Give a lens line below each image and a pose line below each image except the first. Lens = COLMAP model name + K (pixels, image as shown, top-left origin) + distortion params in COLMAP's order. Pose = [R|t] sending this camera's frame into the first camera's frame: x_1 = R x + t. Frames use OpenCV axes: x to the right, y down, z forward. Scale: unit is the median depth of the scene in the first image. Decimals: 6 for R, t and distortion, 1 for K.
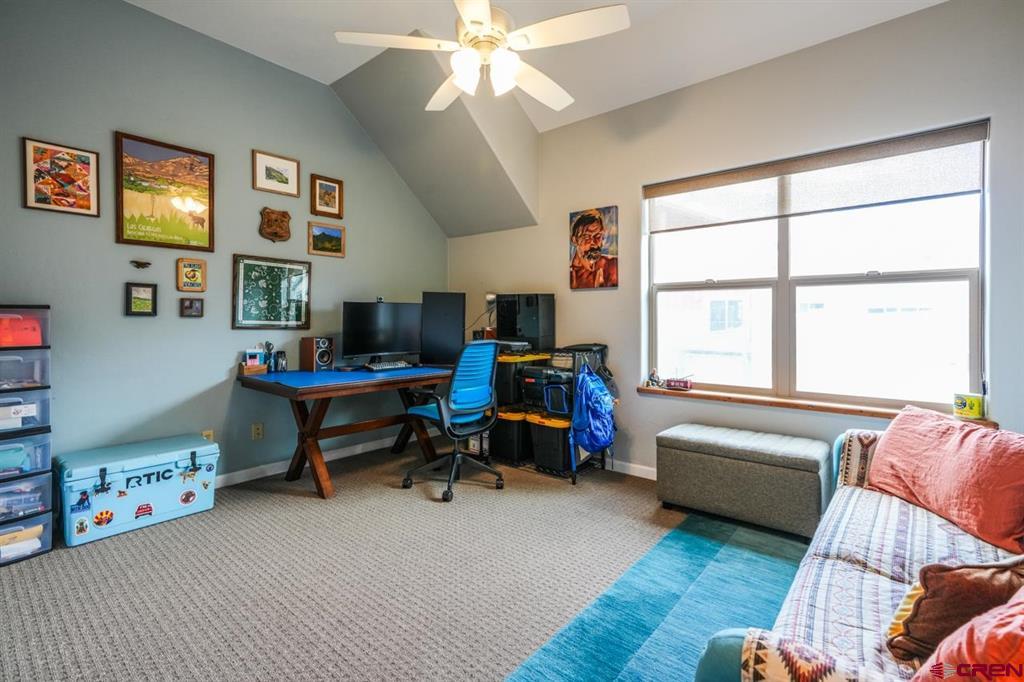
lens RADIAL K [[471.5, 0, 513.4], [0, 471.5, 318.9], [0, 0, 1]] dist [0.000557, 0.001503]
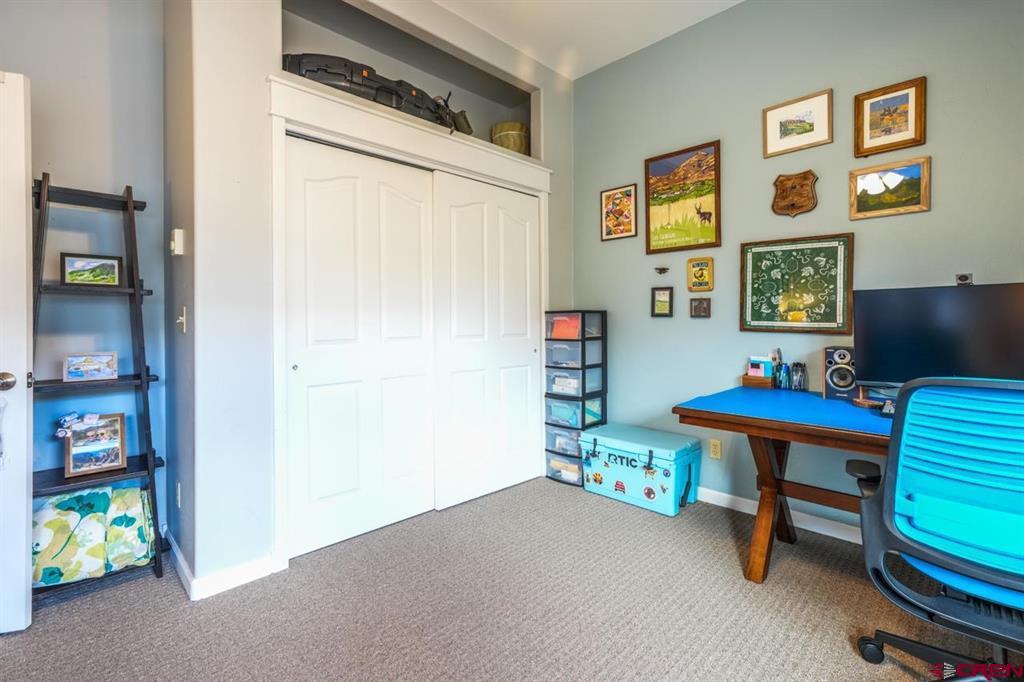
lens RADIAL K [[471.5, 0, 513.4], [0, 471.5, 318.9], [0, 0, 1]] dist [0.000557, 0.001503]
pose [[-0.092959, -0.003069, -0.995665, 0.316980], [0.004101, 0.999986, -0.003465, 0.000505], [0.995662, -0.004405, -0.092945, 0.701886]]
